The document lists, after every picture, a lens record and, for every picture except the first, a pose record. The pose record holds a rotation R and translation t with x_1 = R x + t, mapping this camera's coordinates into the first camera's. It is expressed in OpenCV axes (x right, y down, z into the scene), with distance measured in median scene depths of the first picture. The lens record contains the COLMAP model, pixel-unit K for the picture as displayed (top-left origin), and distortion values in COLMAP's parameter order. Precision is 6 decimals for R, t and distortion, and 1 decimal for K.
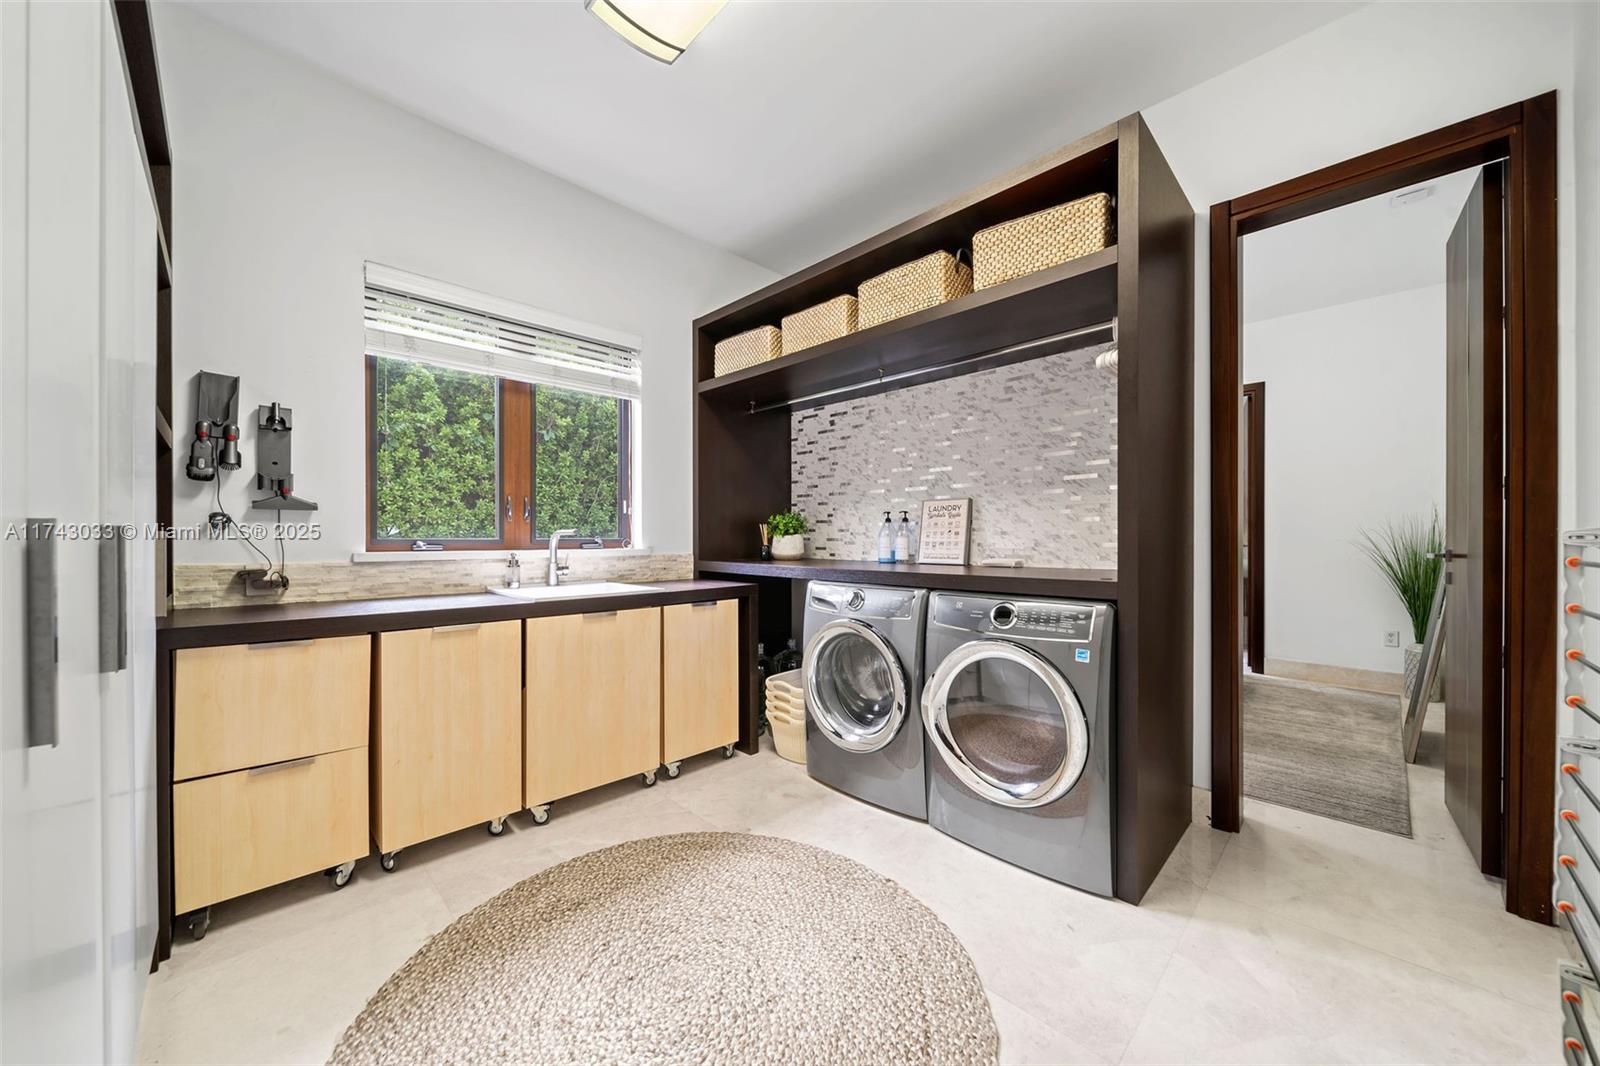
lens RADIAL K [[580.0, 0, 796.1], [0, 580.0, 537.8], [0, 0, 1]] dist [-0.007767, -0.000115]
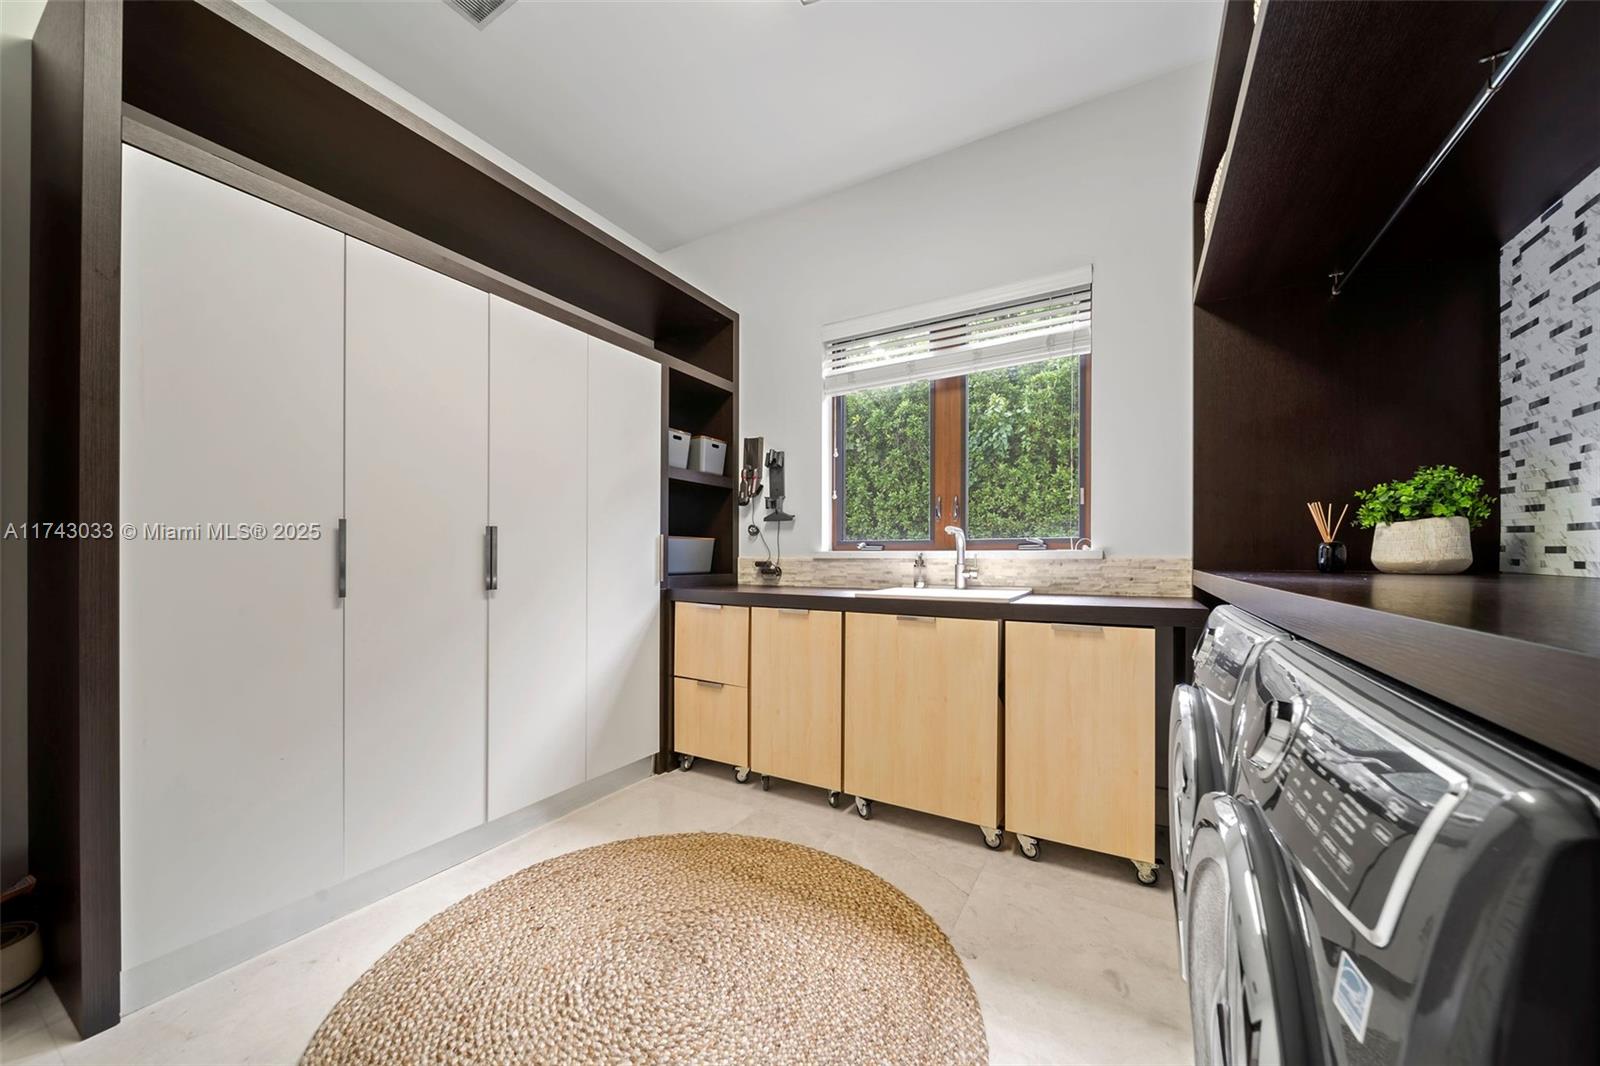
lens RADIAL K [[580.0, 0, 767.0], [0, 580.0, 557.4], [0, 0, 1]] dist [-0.007767, -0.000115]
pose [[0.228963, 0.004945, -0.973423, 0.435260], [0.002770, 0.999980, 0.005731, 0.027928], [0.973431, -0.004009, 0.228945, 0.516565]]
